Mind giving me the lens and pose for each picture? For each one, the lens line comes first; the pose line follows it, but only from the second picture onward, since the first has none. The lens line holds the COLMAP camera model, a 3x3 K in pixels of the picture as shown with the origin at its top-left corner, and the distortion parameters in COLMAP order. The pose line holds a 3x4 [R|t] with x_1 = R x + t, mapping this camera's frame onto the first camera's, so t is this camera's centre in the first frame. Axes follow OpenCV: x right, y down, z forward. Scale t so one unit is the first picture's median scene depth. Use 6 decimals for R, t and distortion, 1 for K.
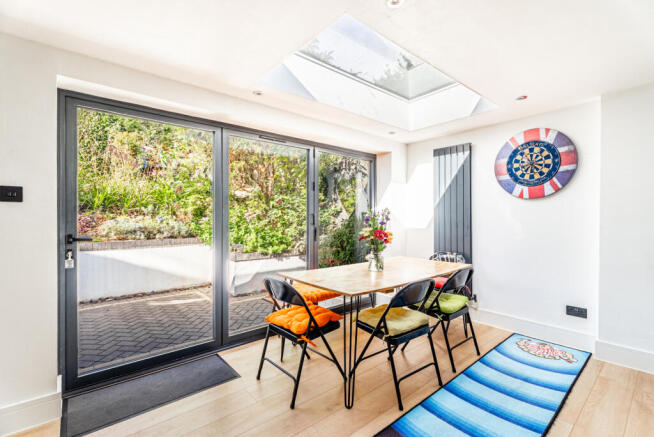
lens RADIAL K [[298.8, 0, 327.0], [0, 298.8, 218.5], [0, 0, 1]] dist [-0.001371, 0.000915]
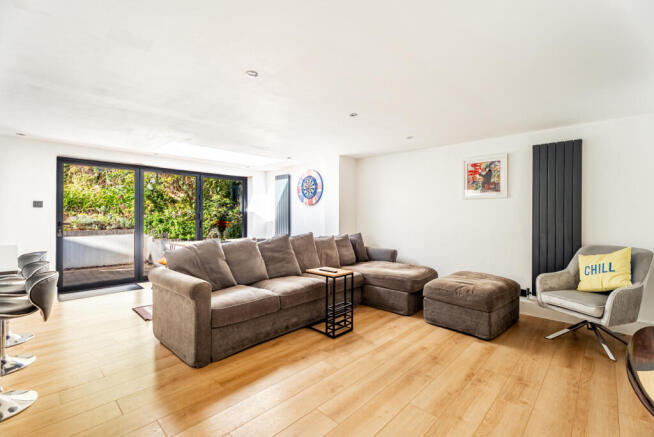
lens RADIAL K [[298.8, 0, 327.0], [0, 298.8, 218.5], [0, 0, 1]] dist [-0.001371, 0.000915]
pose [[0.995145, 0.002513, 0.098384, 0.366615], [-0.002742, 0.999994, 0.002185, 0.009224], [-0.098378, -0.002445, 0.995146, -0.575704]]
